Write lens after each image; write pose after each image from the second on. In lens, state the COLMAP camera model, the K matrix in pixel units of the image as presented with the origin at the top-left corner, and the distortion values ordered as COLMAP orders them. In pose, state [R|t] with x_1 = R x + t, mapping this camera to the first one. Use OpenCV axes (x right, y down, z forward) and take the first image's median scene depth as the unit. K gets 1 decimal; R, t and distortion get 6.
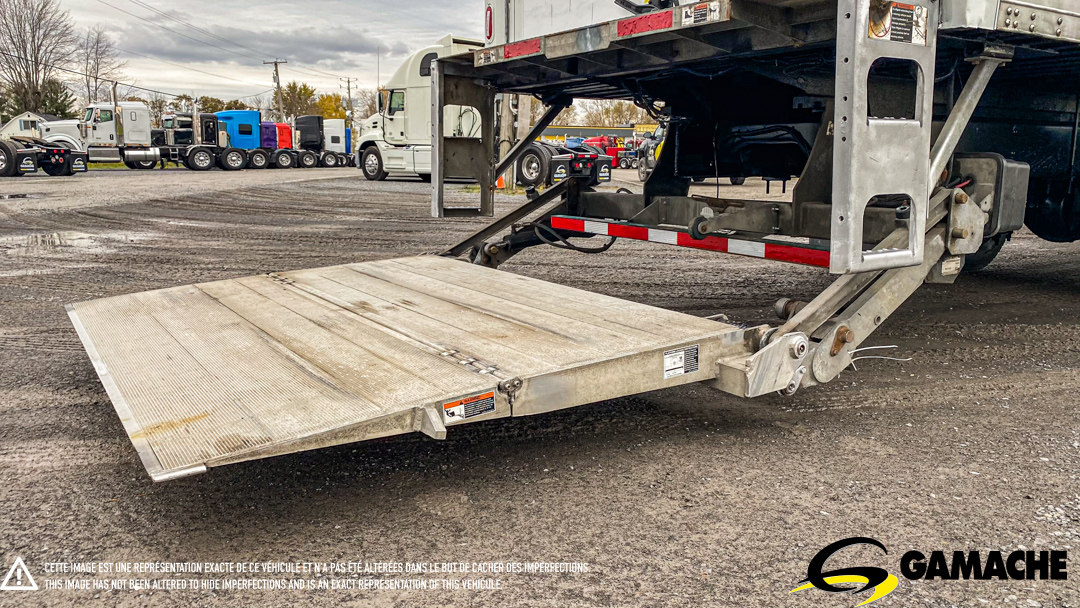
lens RADIAL K [[847.8, 0, 534.7], [0, 847.8, 304.5], [0, 0, 1]] dist [0.031268, -0.001960]
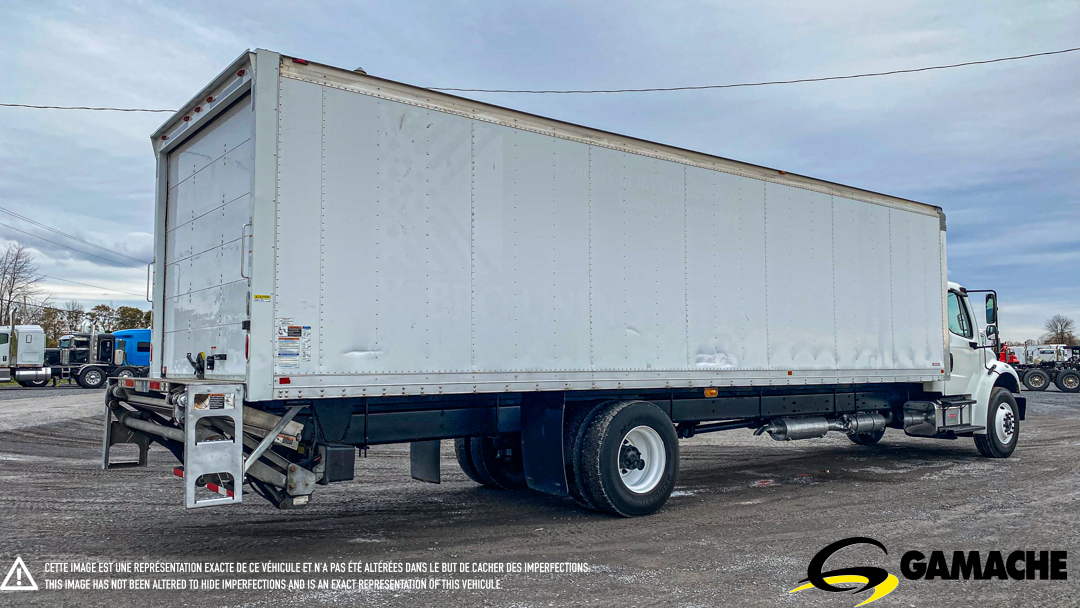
lens RADIAL K [[847.8, 0, 534.7], [0, 847.8, 304.5], [0, 0, 1]] dist [0.031268, -0.001960]
pose [[0.996590, -0.001765, 0.082497, 0.064741], [0.021035, 0.972175, -0.233309, -0.000981], [-0.079790, 0.234249, 0.968897, -0.083908]]
